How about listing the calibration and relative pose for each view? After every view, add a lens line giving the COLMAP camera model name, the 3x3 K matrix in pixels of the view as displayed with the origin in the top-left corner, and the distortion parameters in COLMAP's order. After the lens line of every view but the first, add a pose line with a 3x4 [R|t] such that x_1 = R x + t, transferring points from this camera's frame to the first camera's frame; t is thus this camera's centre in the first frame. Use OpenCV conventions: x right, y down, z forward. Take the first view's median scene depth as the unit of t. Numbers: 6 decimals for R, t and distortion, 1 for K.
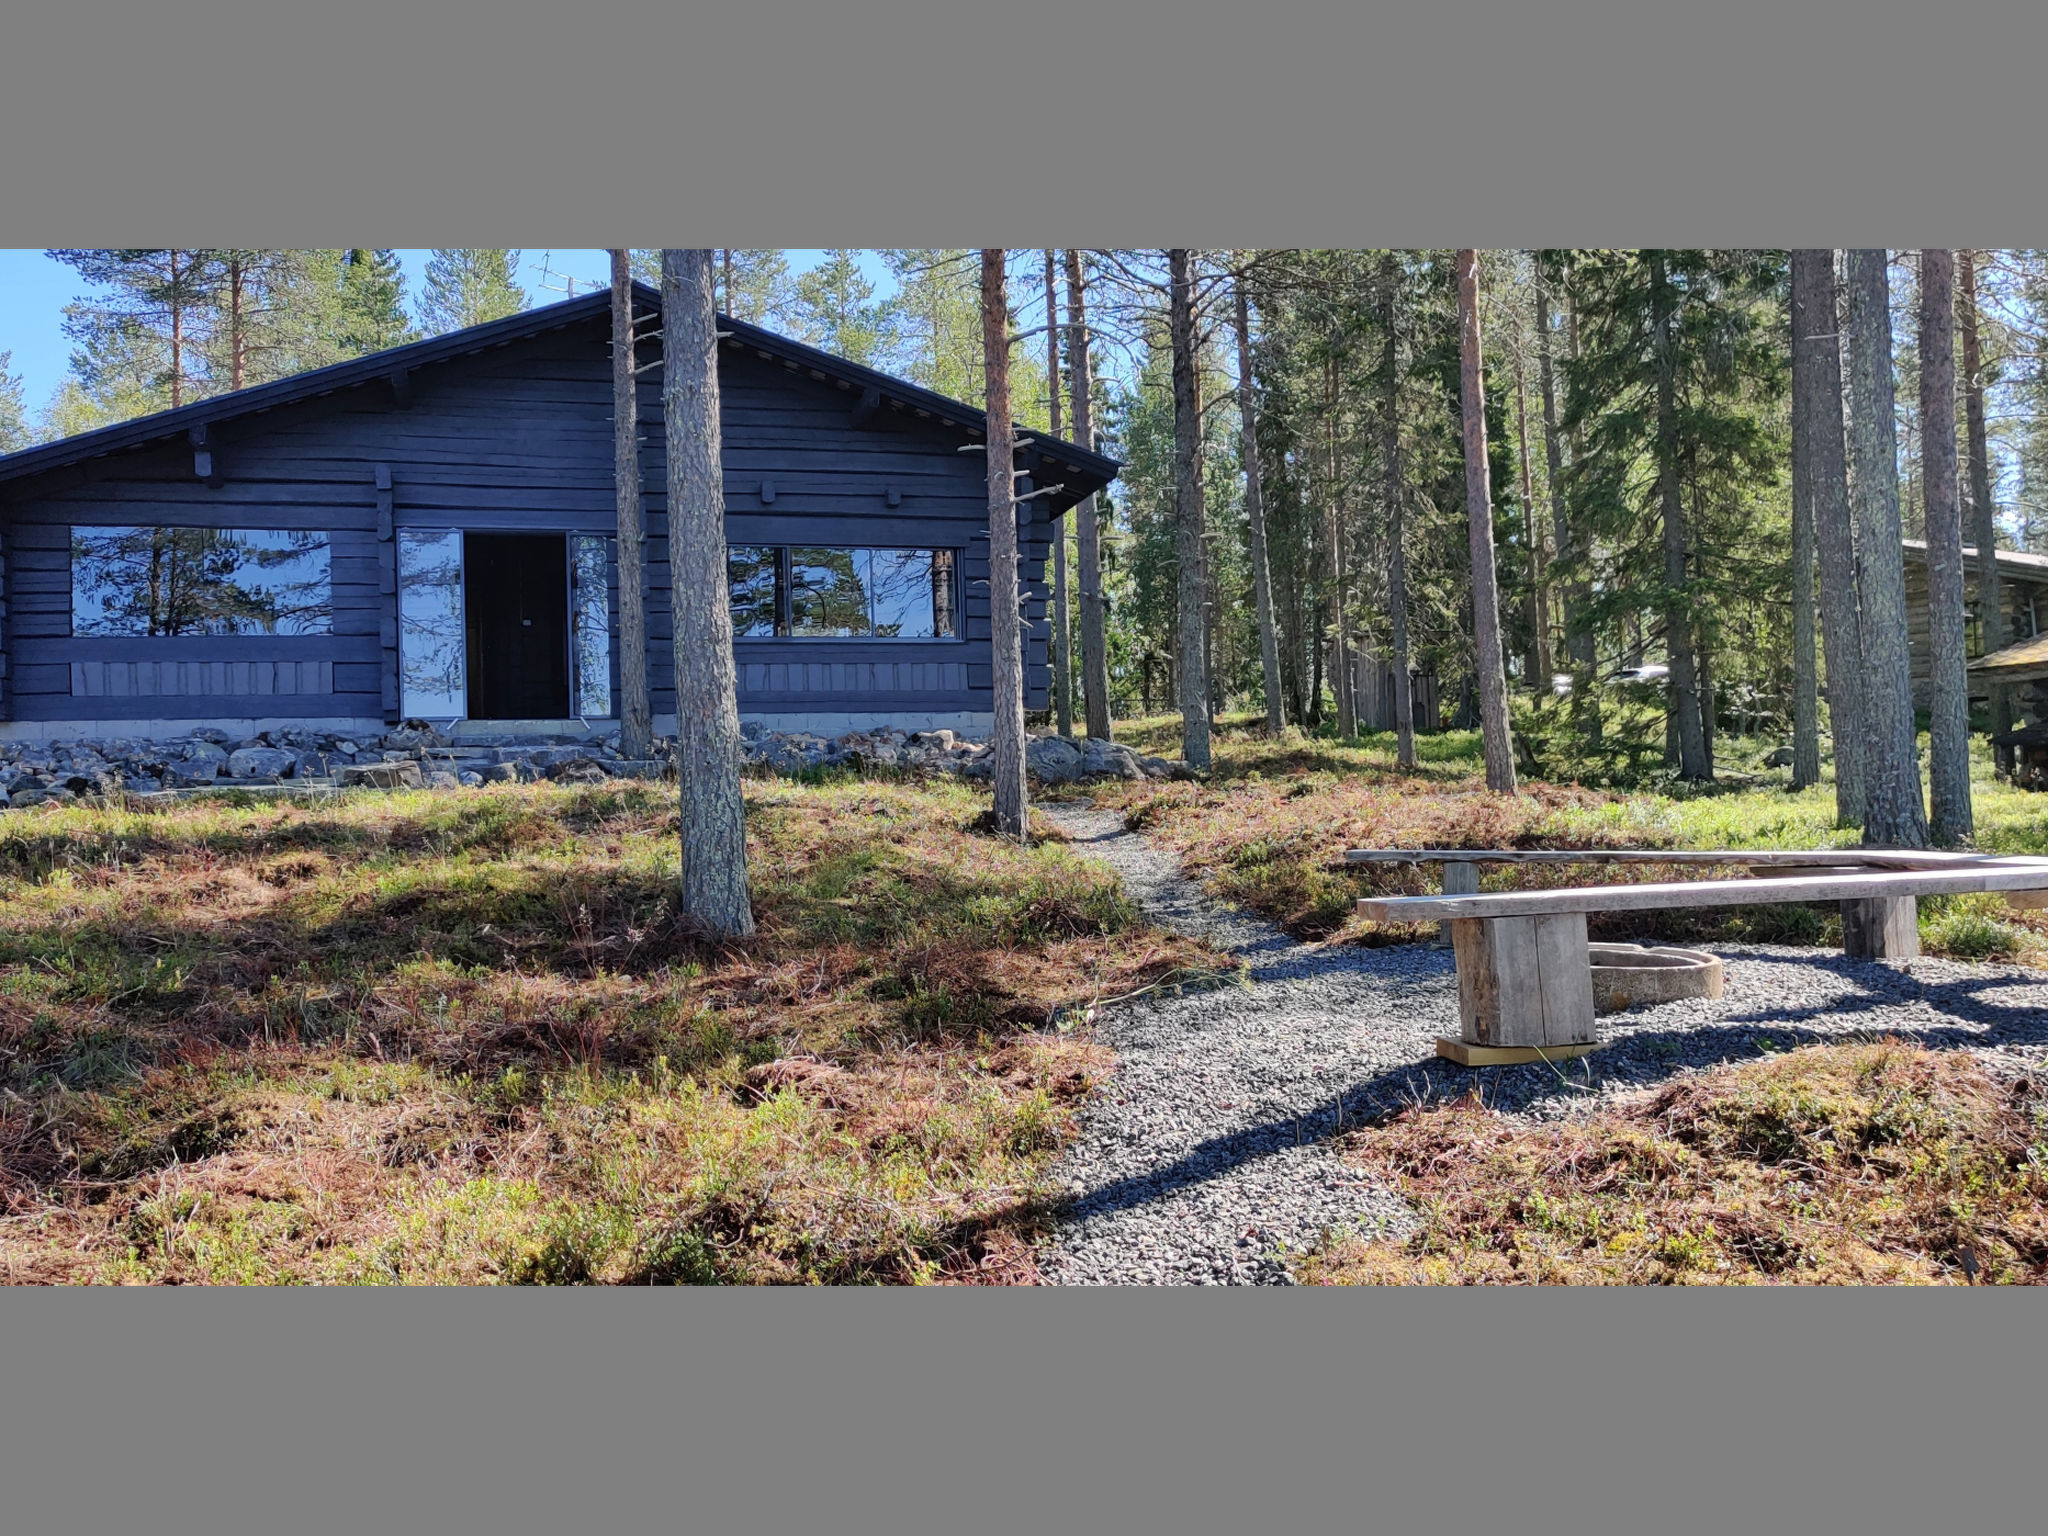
lens RADIAL K [[1644.2, 0, 1021.1], [0, 1644.2, 728.8], [0, 0, 1]] dist [0.100203, -0.079637]
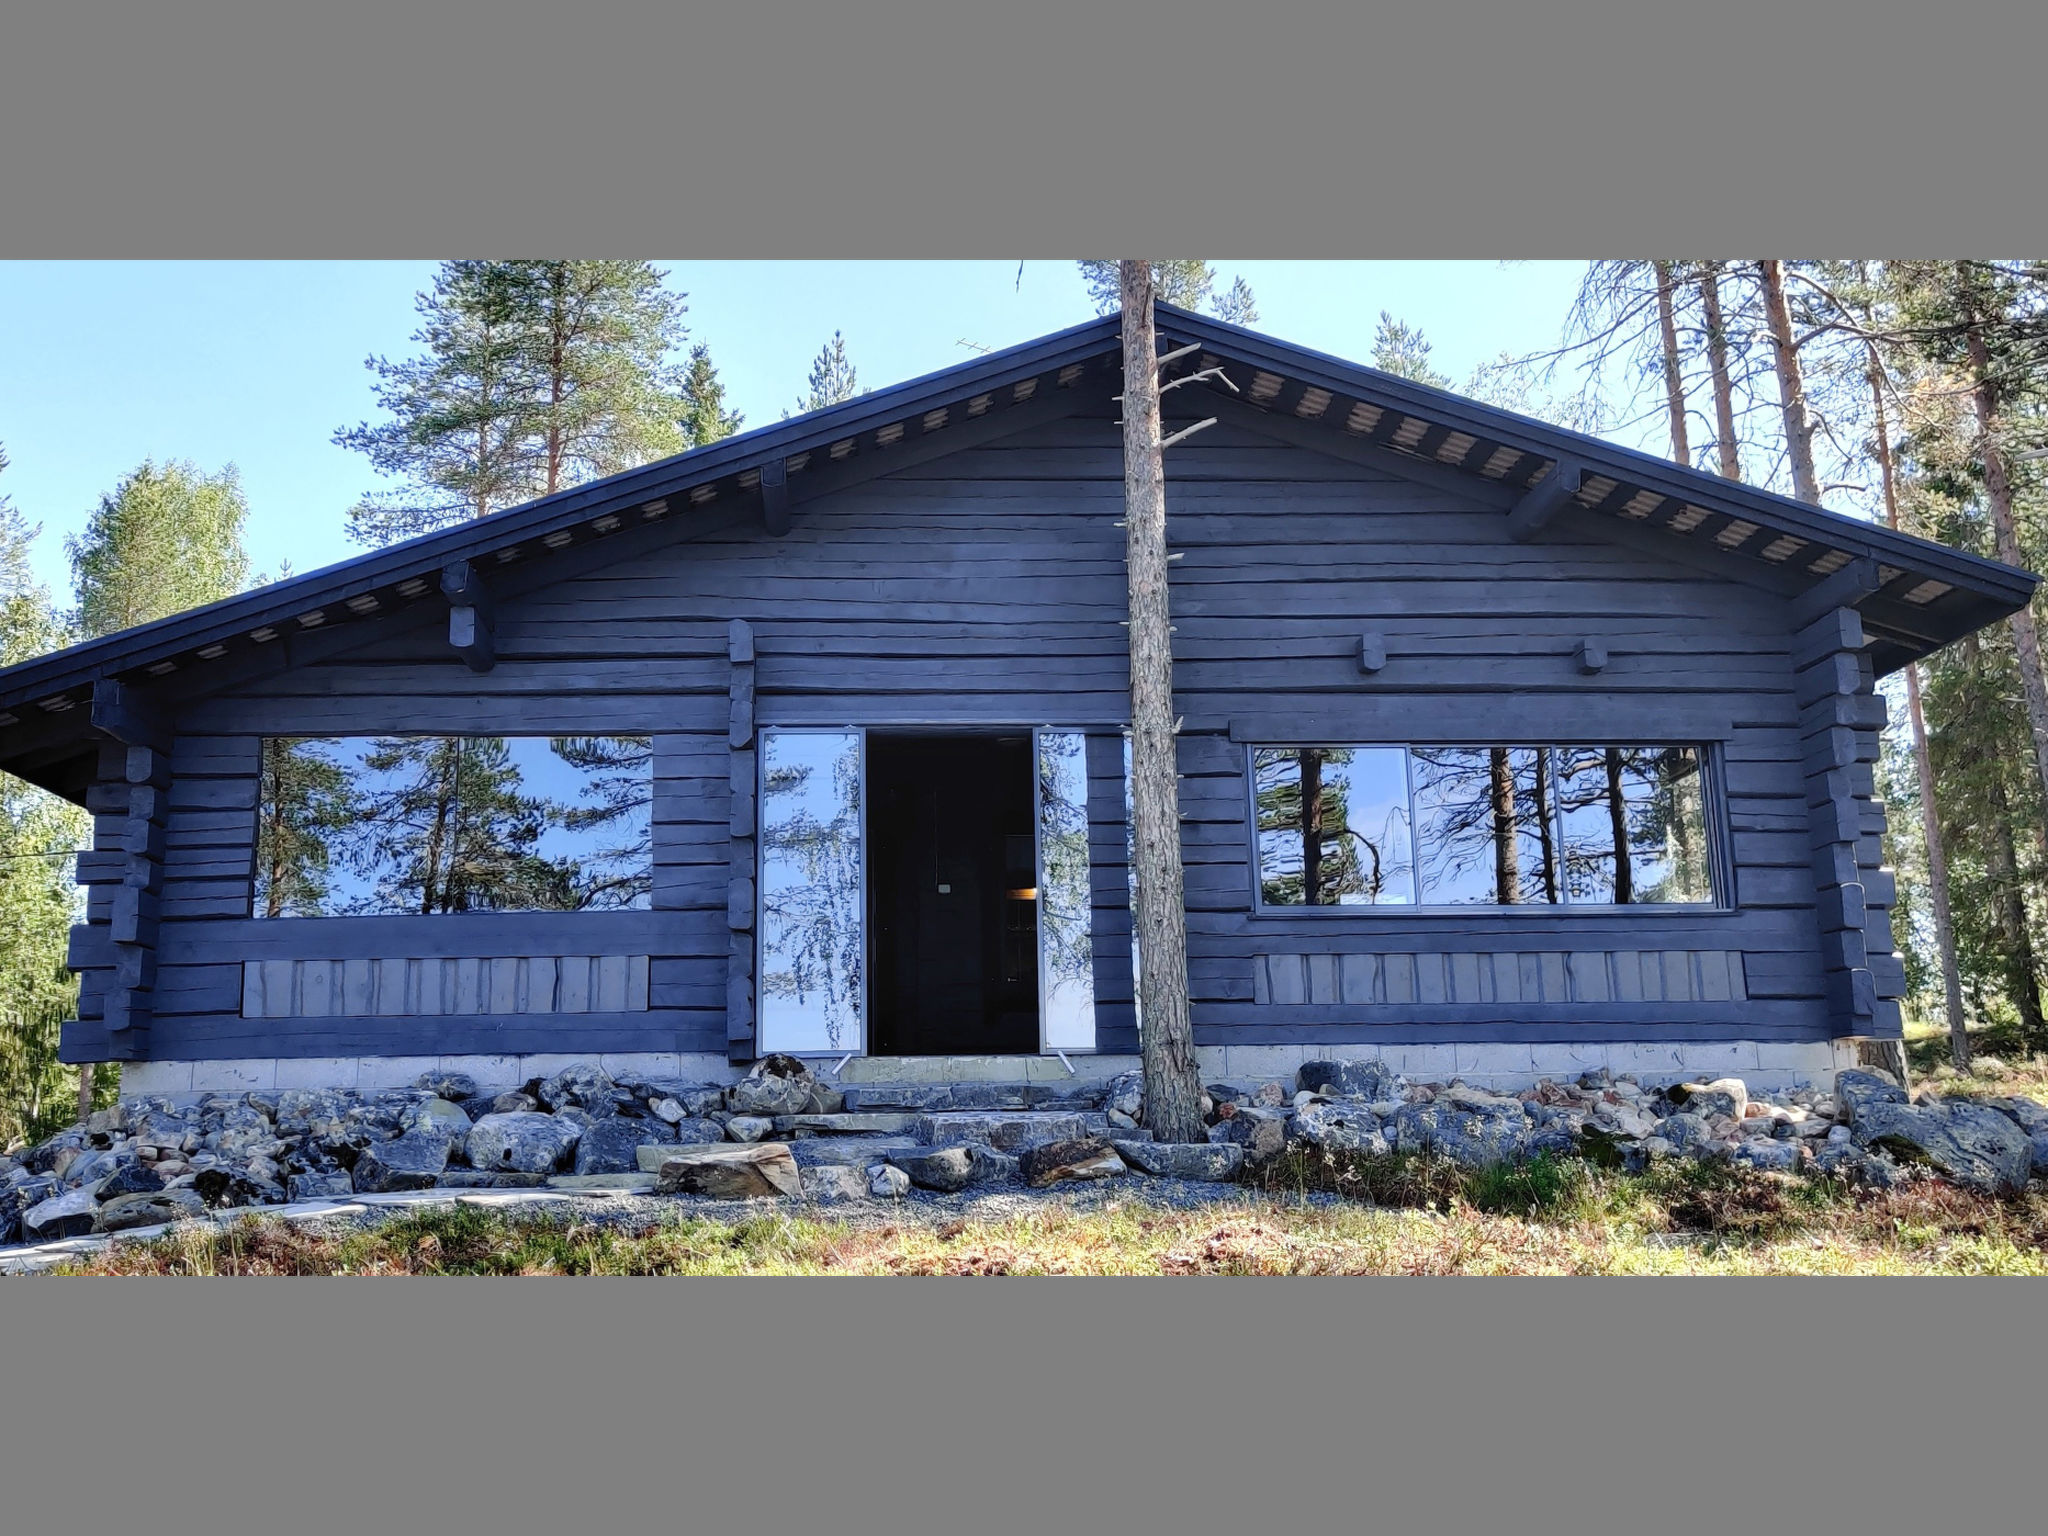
lens RADIAL K [[1606.2, 0, 1024.0], [0, 1606.2, 768.0], [0, 0, 1]] dist [0.049434, 0.000609]
pose [[0.986391, -0.024165, -0.162631, -0.191027], [-0.000538, 0.988661, -0.150165, -0.020508], [0.164416, 0.148209, 0.975193, 0.464125]]
